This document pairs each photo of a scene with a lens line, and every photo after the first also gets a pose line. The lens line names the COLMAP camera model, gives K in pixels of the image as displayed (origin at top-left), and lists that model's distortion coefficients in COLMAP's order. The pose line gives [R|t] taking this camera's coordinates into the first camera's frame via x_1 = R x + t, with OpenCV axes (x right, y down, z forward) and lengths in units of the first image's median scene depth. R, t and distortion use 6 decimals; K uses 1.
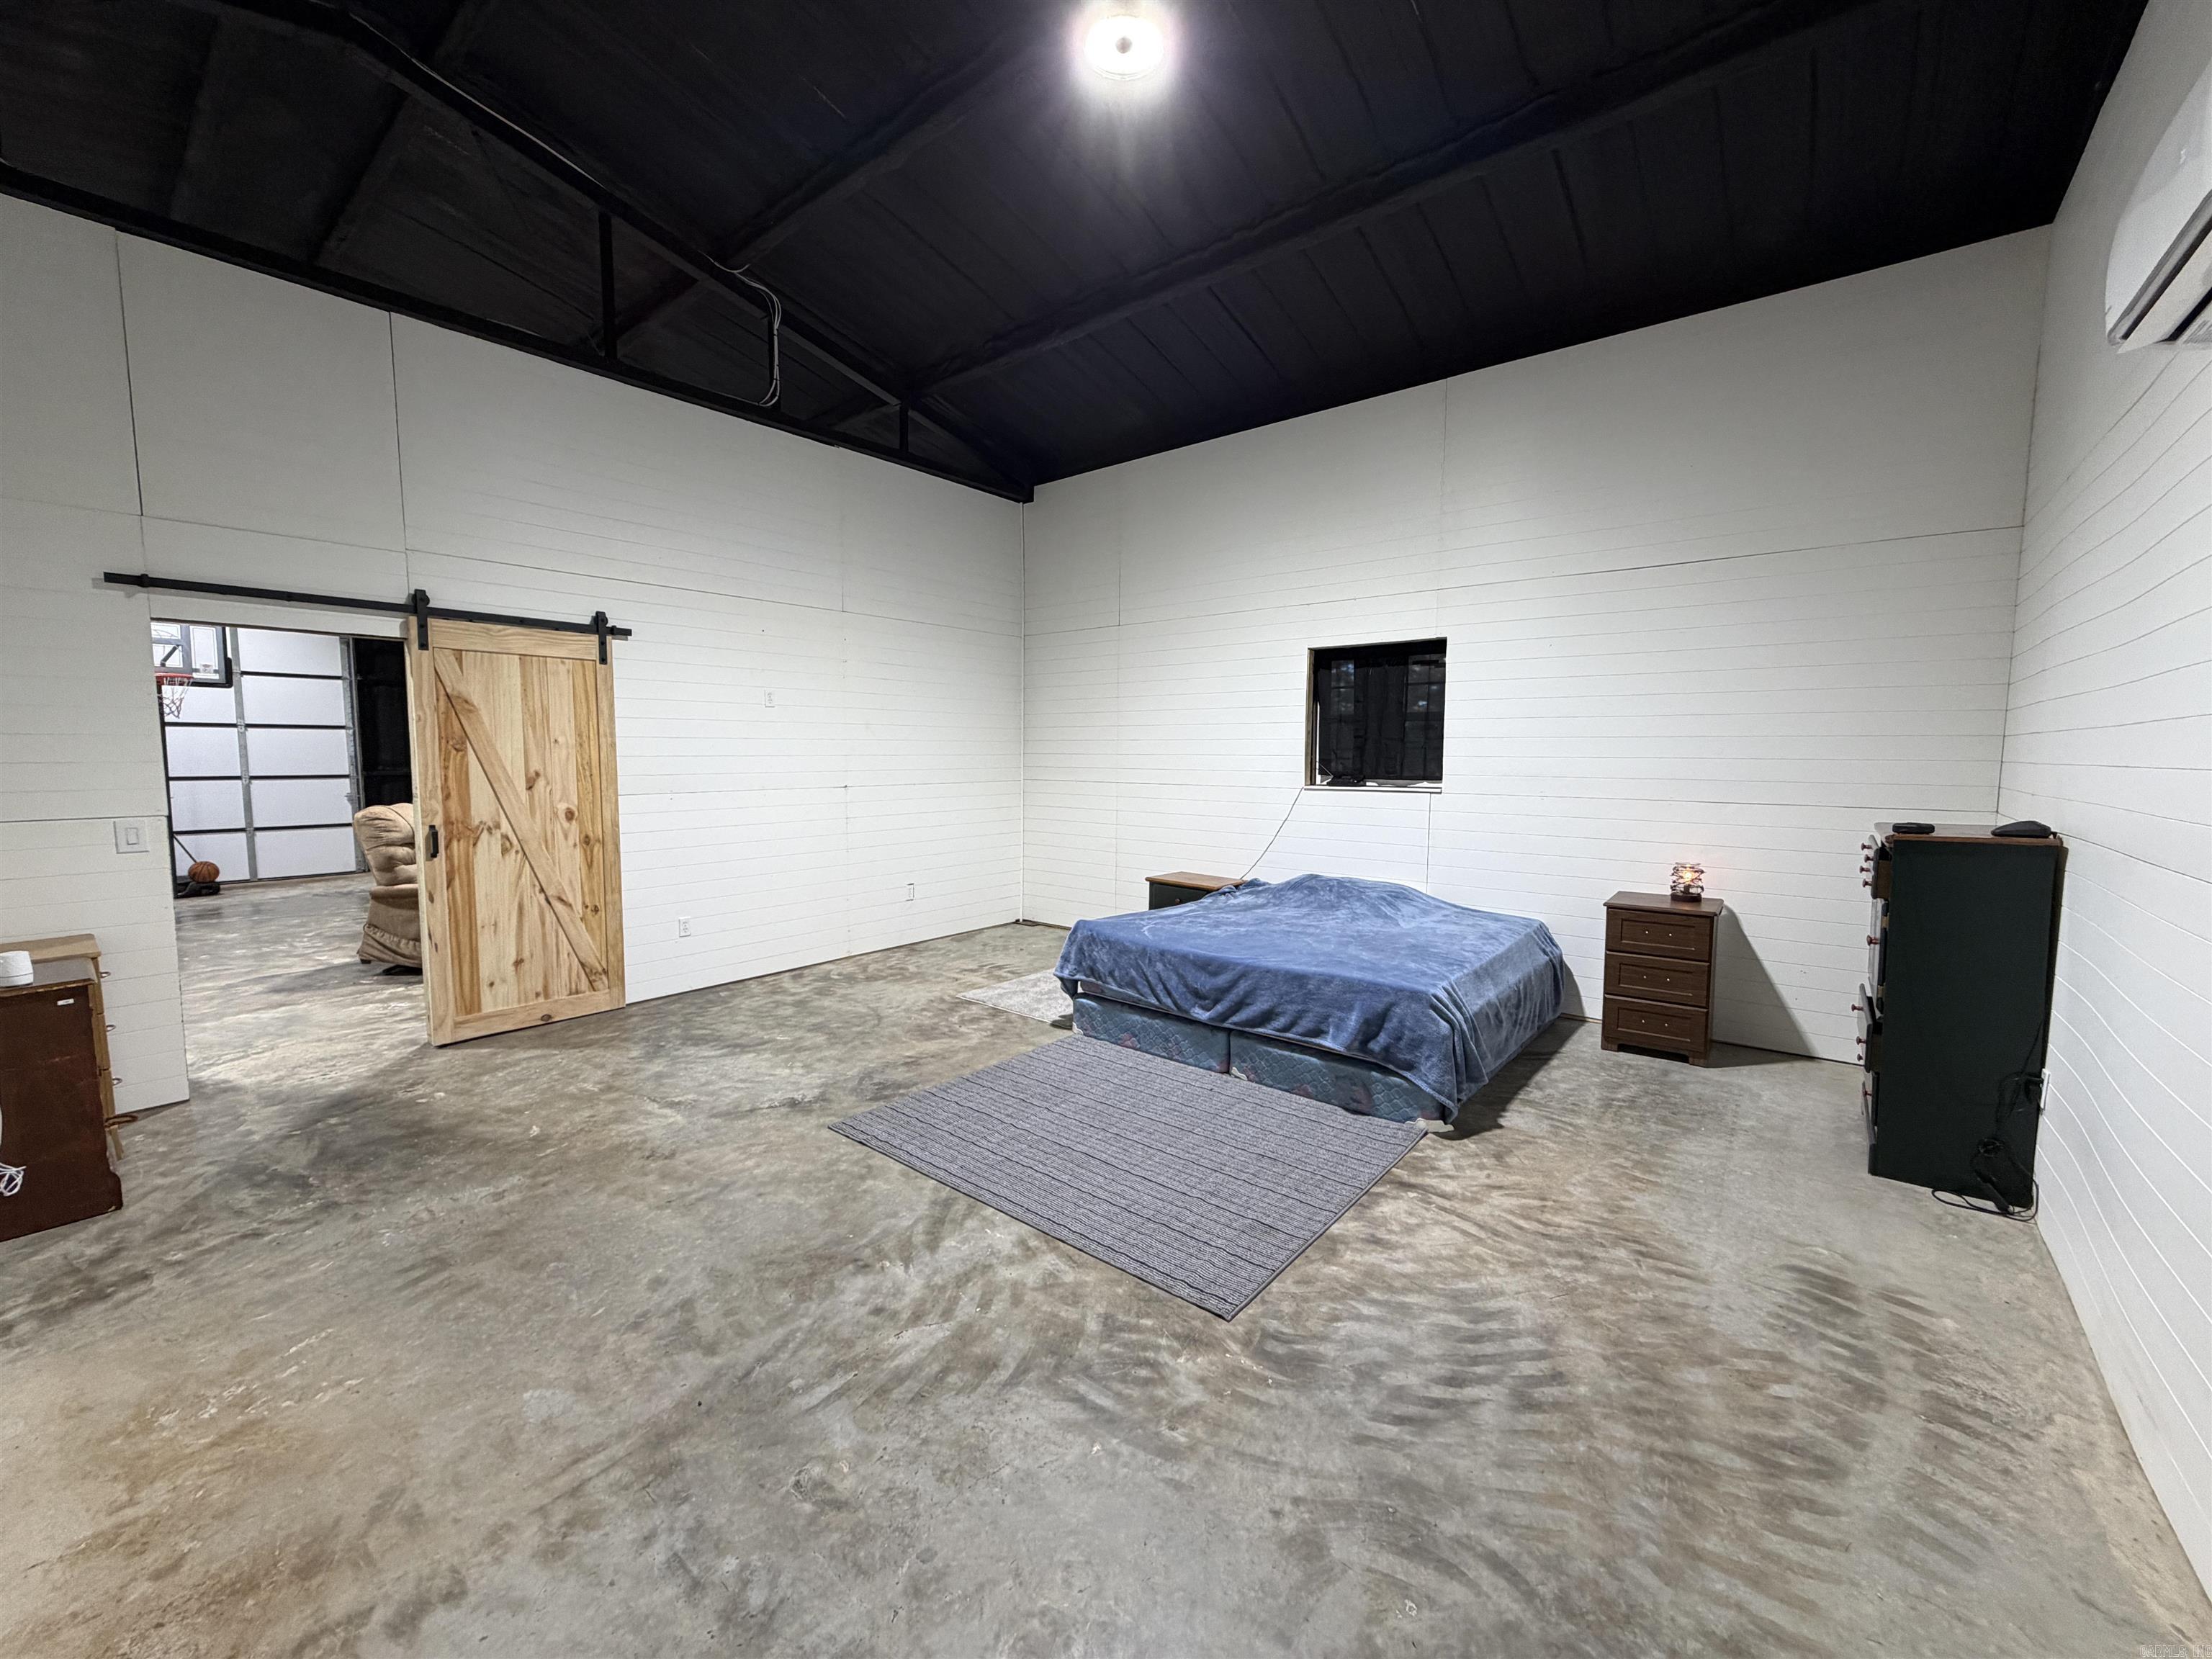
lens RADIAL K [[878.0, 0, 1099.0], [0, 878.0, 829.8], [0, 0, 1]] dist [0.000310, 0.000112]
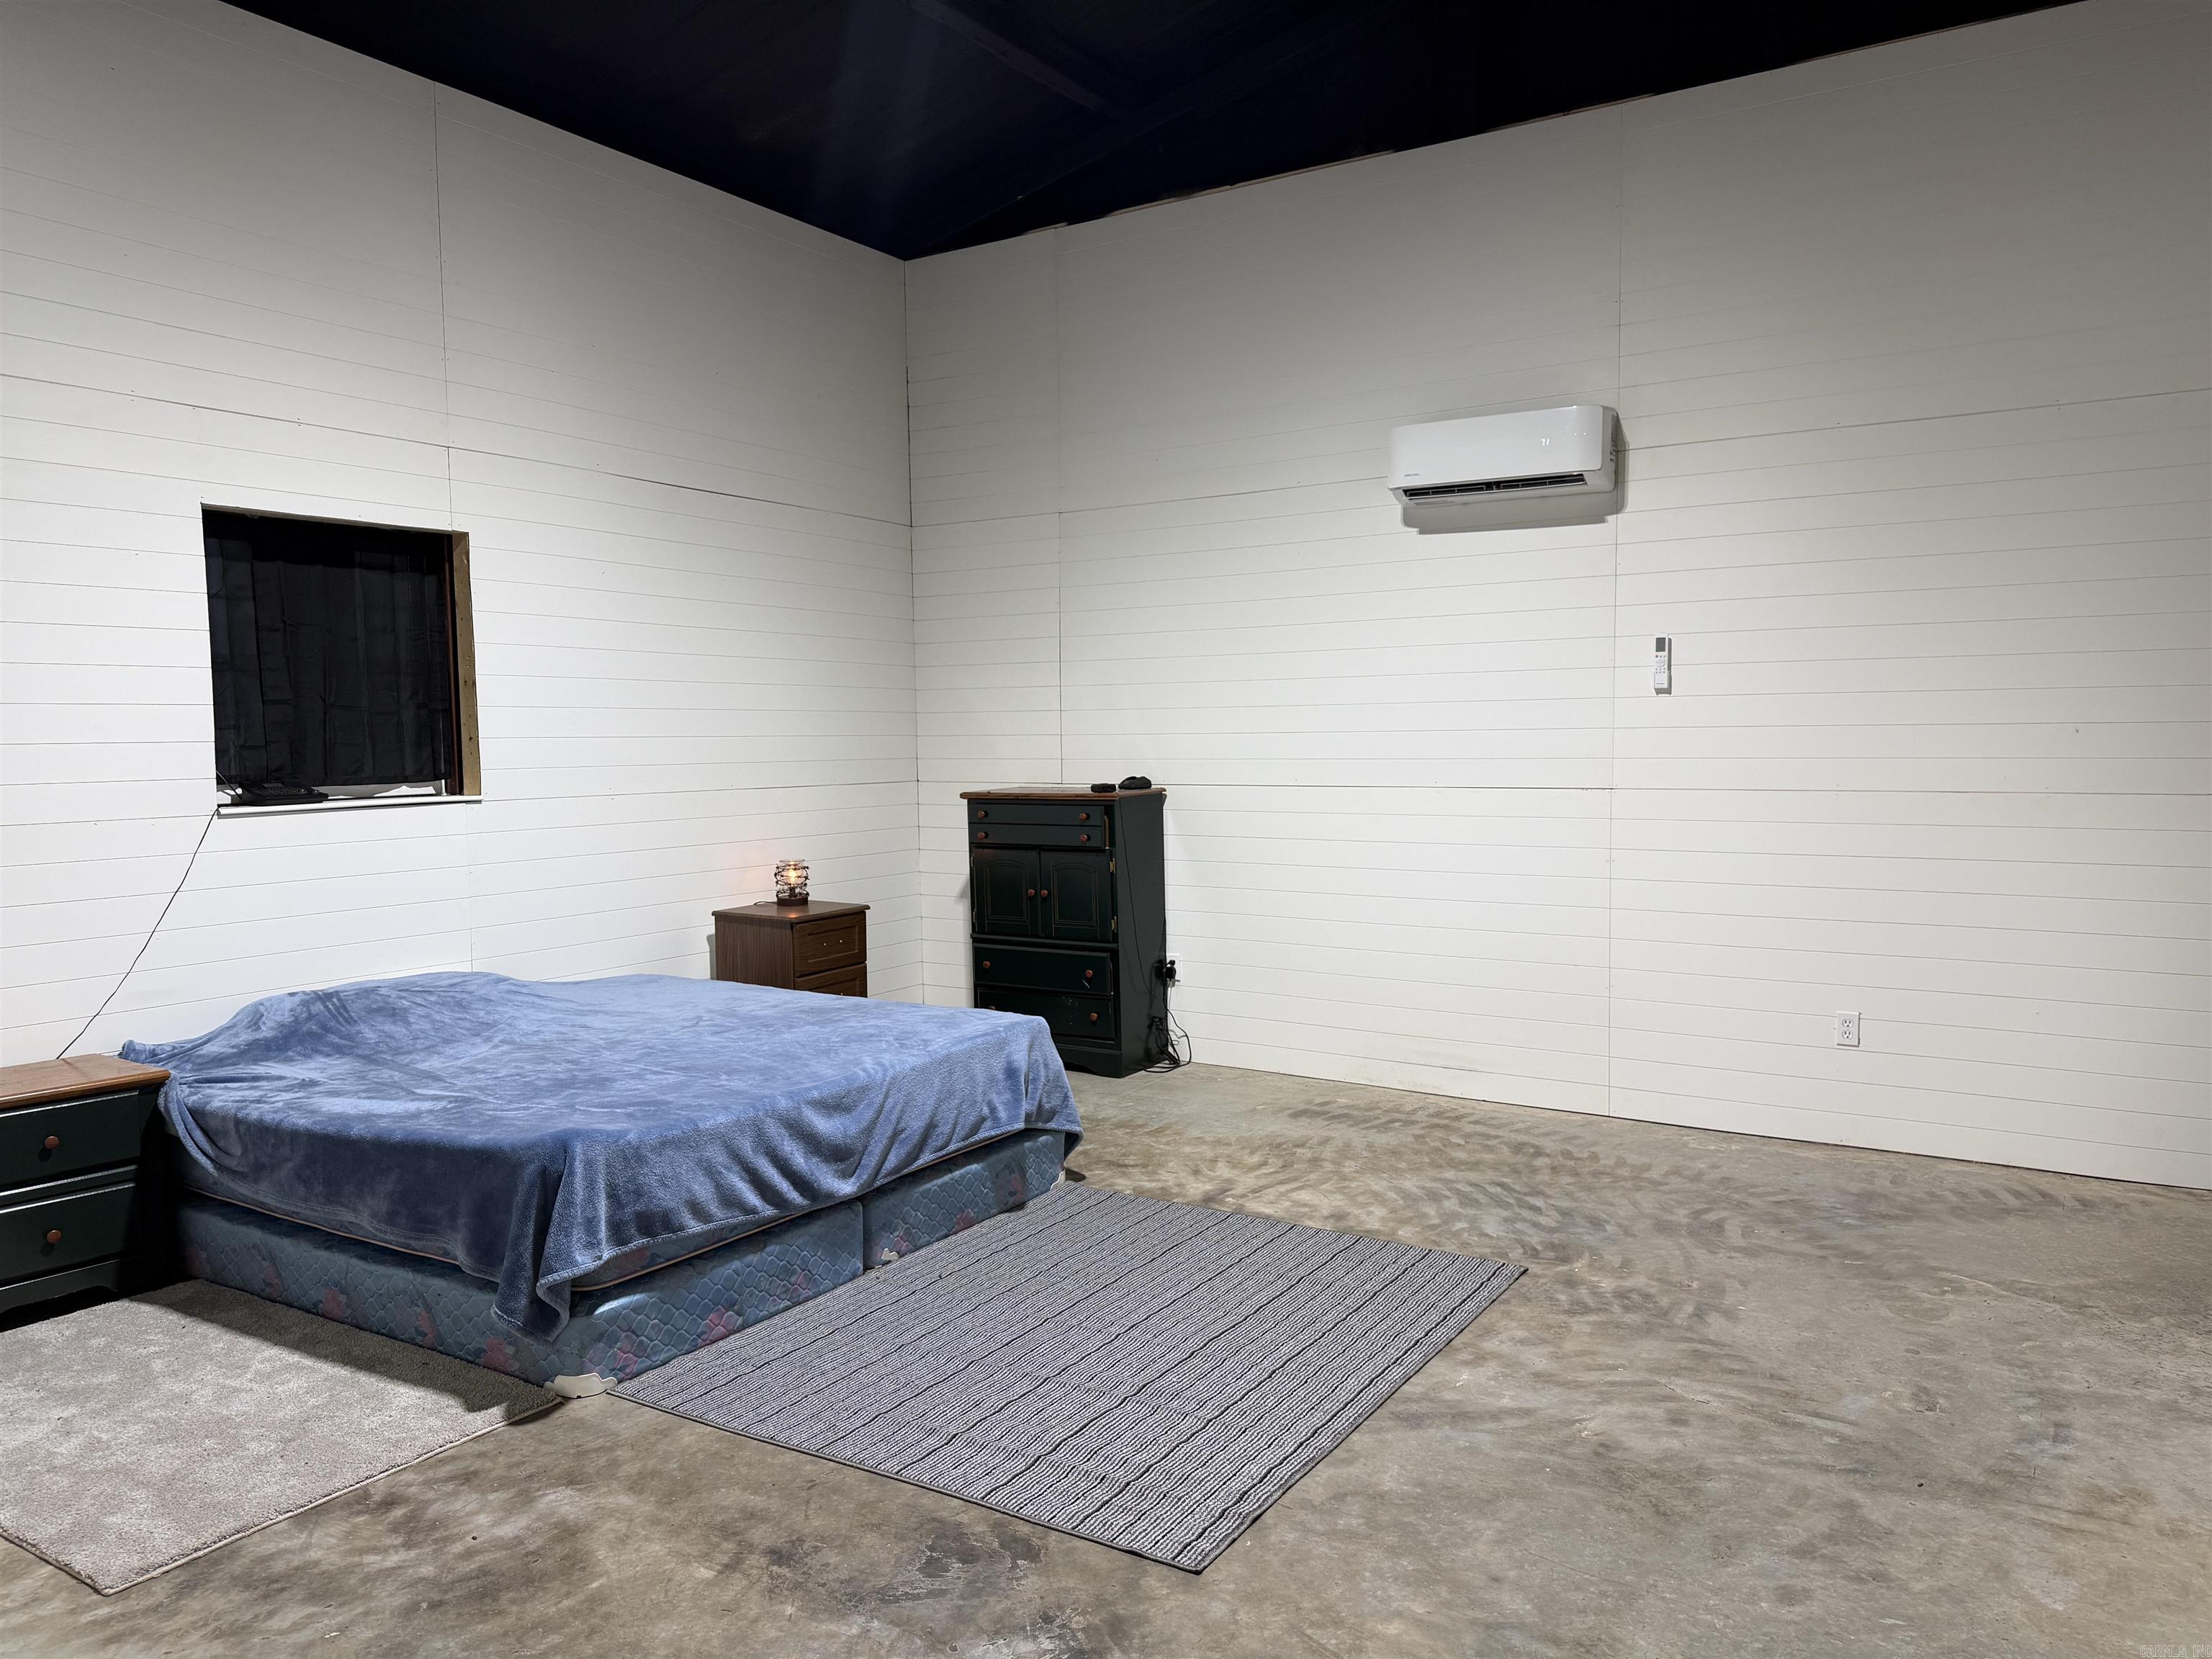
lens RADIAL K [[1452.4, 0, 1106.0], [0, 1452.4, 829.5], [0, 0, 1]] dist [0.040239, -0.008688]
pose [[-0.086084, -0.082919, 0.992831, -1.333753], [0.085032, 0.992283, 0.090246, -0.162932], [-0.992653, 0.092191, -0.078369, 1.371578]]
